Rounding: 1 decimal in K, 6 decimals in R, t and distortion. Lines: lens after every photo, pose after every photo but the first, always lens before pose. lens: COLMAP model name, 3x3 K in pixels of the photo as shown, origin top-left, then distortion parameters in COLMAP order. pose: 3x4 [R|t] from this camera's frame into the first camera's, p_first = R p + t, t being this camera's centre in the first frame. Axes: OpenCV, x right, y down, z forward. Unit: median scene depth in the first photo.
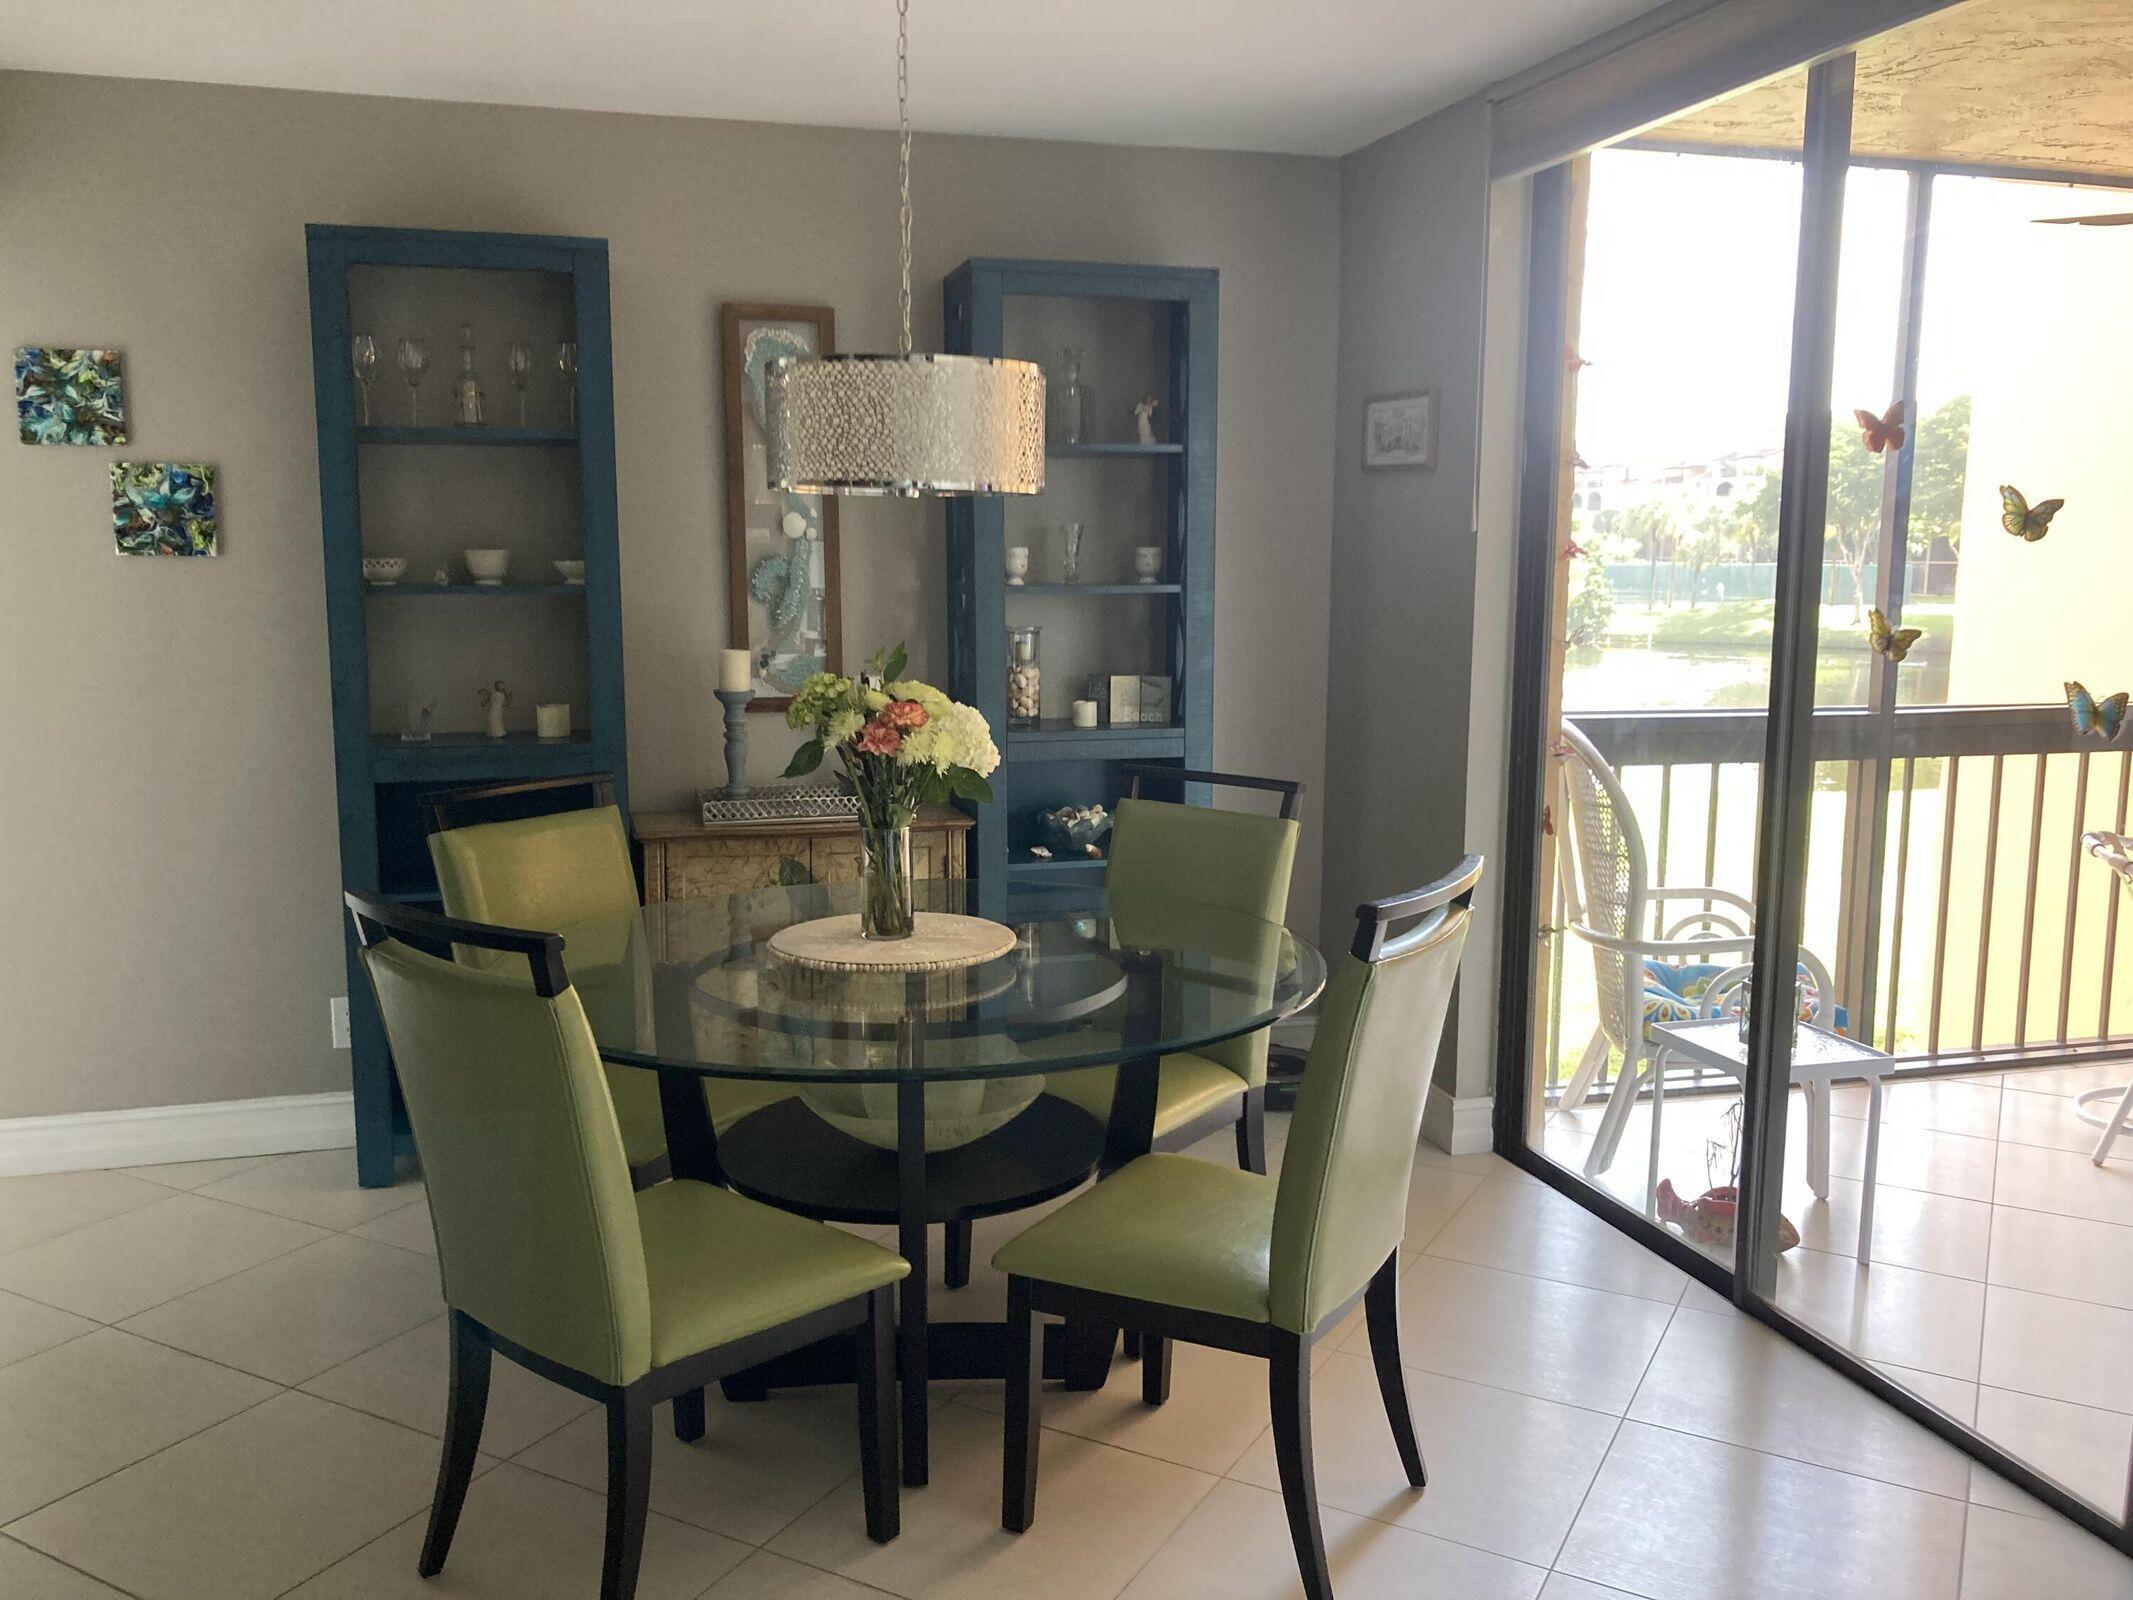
lens RADIAL K [[1773.4, 0, 1072.9], [0, 1773.4, 812.2], [0, 0, 1]] dist [0.033990, -0.021604]
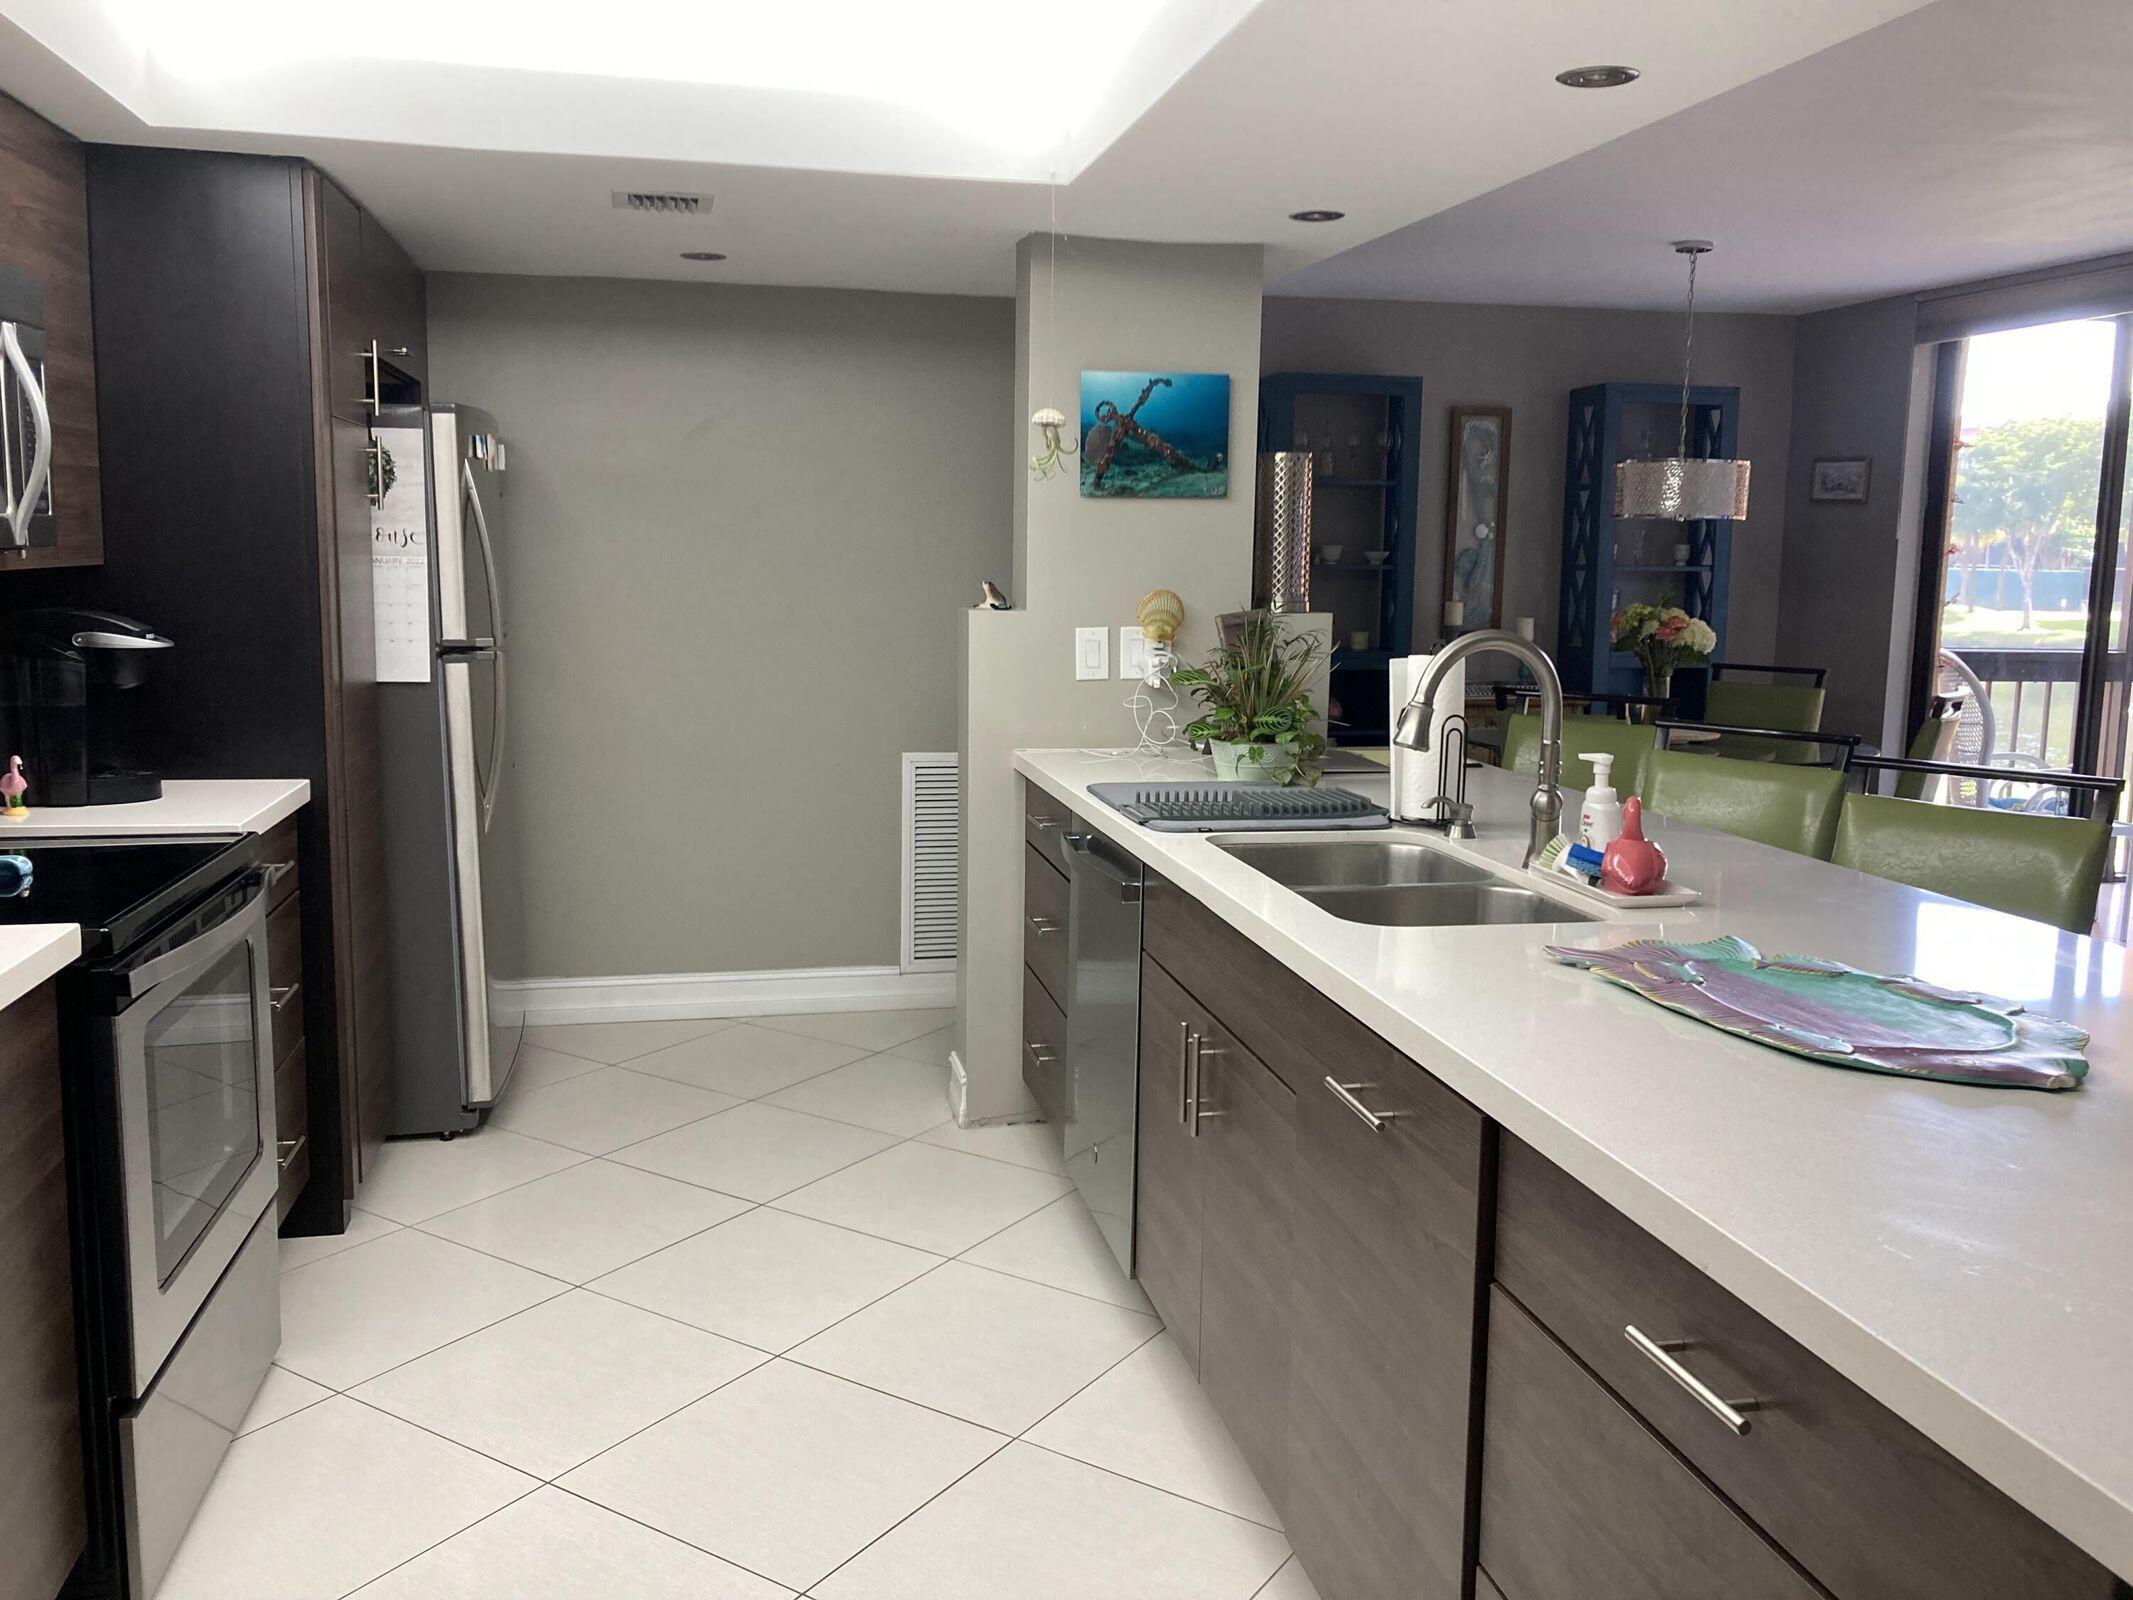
lens RADIAL K [[1773.4, 0, 1071.8], [0, 1773.4, 805.9], [0, 0, 1]] dist [0.033990, -0.021604]
pose [[0.997183, 0.023124, -0.071358, -0.455519], [-0.023165, 0.999732, 0.000253, 0.125032], [0.071345, 0.001400, 0.997451, -0.824119]]
